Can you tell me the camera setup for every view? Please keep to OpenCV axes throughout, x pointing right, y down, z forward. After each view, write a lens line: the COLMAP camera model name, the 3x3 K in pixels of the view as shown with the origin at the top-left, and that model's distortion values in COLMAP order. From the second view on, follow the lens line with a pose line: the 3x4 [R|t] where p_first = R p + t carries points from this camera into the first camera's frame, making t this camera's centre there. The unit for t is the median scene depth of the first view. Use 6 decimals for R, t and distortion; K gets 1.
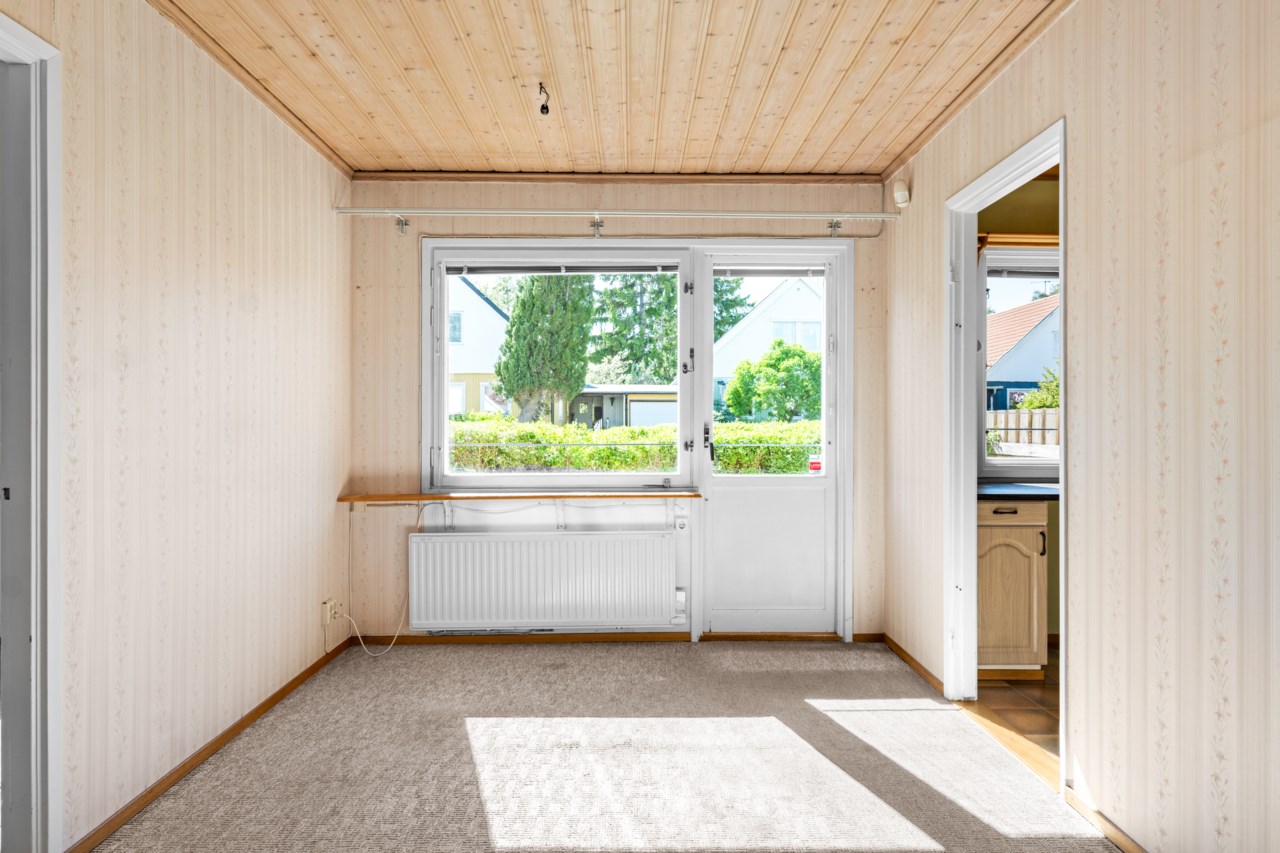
lens RADIAL K [[723.1, 0, 643.3], [0, 723.1, 427.4], [0, 0, 1]] dist [-0.007101, 0.003956]
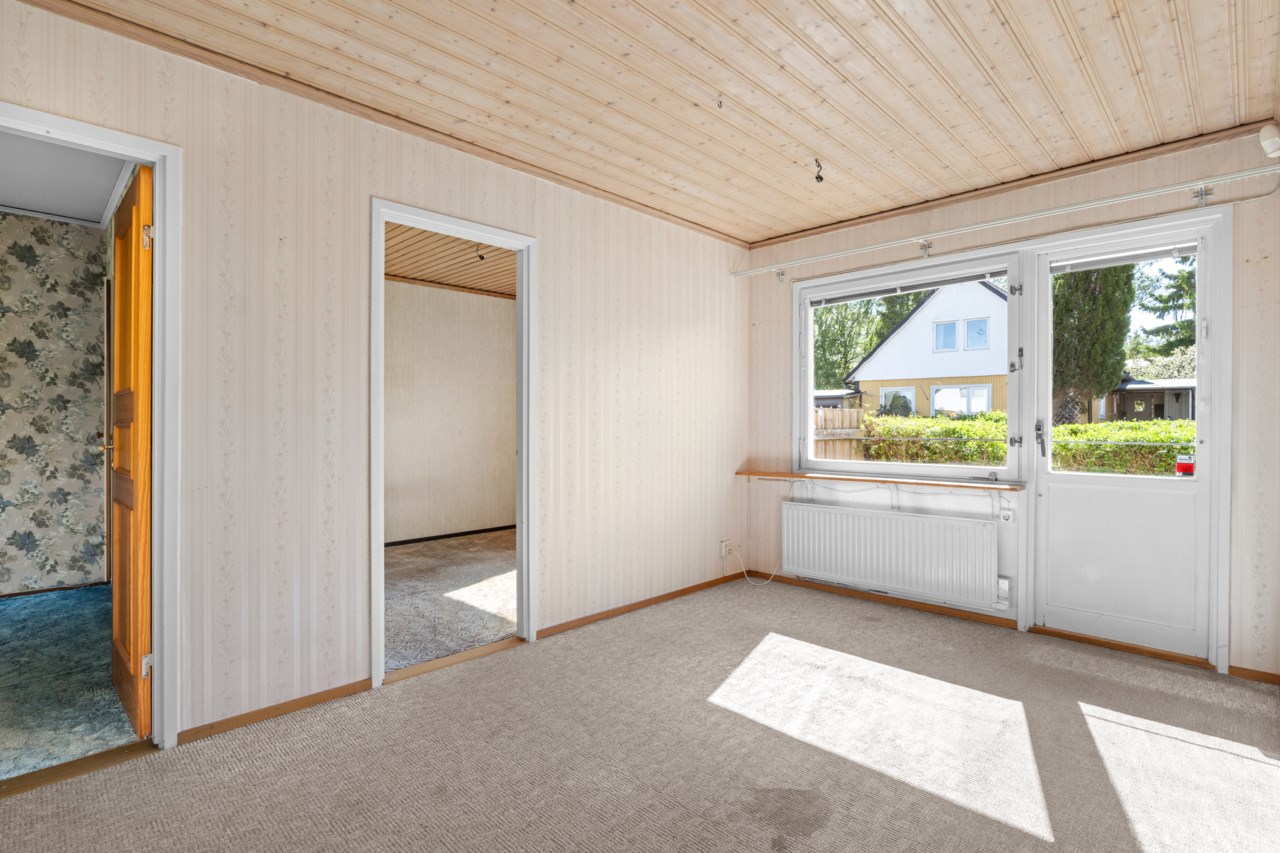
lens RADIAL K [[616.4, 0, 639.4], [0, 616.4, 428.3], [0, 0, 1]] dist [-0.018014, 0.002158]
pose [[0.695973, 0.006677, -0.718037, 0.321357], [-0.004144, 0.999977, 0.005282, 0.003813], [0.718056, -0.000701, 0.695985, -0.002450]]
